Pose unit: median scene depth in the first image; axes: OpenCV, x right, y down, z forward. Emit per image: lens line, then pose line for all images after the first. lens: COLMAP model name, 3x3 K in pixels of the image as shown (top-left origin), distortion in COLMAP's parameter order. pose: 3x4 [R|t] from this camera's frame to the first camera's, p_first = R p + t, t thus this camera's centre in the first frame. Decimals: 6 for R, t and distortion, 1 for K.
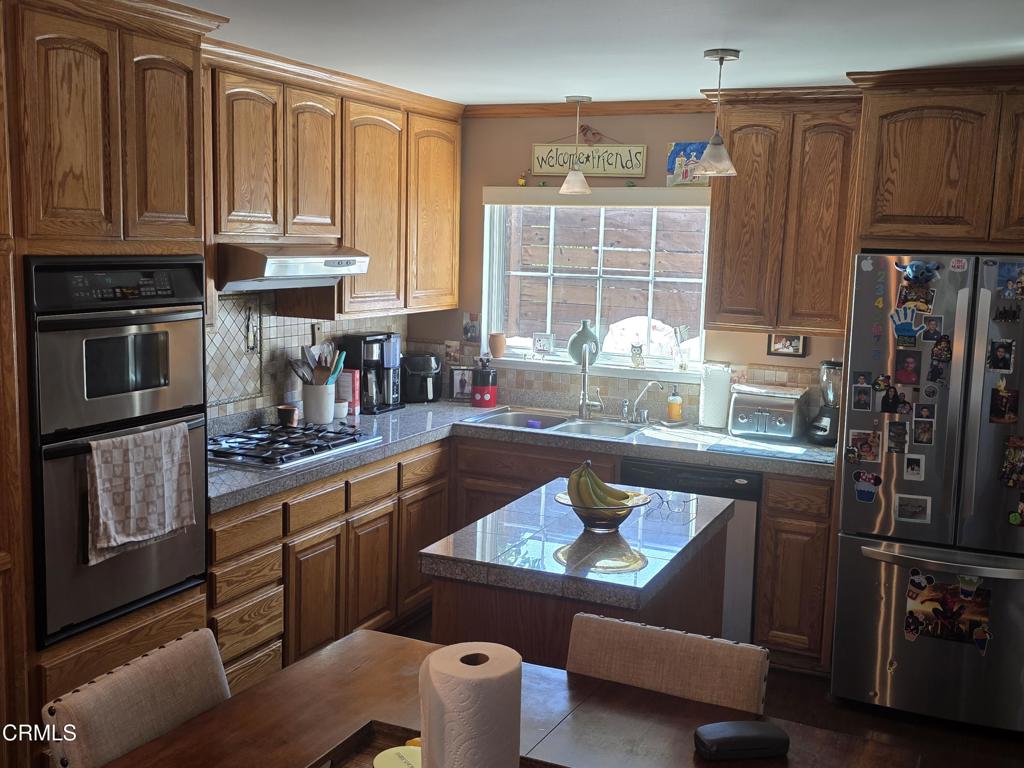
lens RADIAL K [[1099.6, 0, 513.1], [0, 1099.6, 400.5], [0, 0, 1]] dist [0.063929, -0.059082]
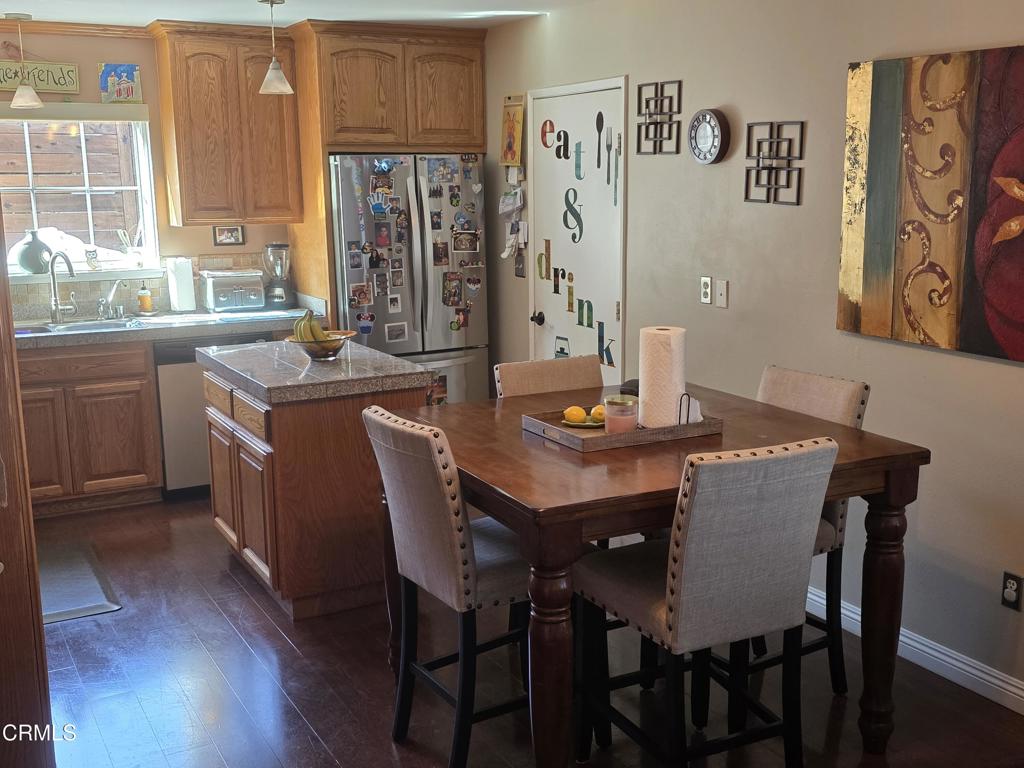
lens RADIAL K [[1099.6, 0, 513.1], [0, 1099.6, 400.5], [0, 0, 1]] dist [0.063929, -0.059082]
pose [[0.607376, -0.192758, 0.770674, -0.600866], [0.147410, 0.980615, 0.129093, 0.018906], [-0.780618, 0.035197, 0.624016, -0.014681]]
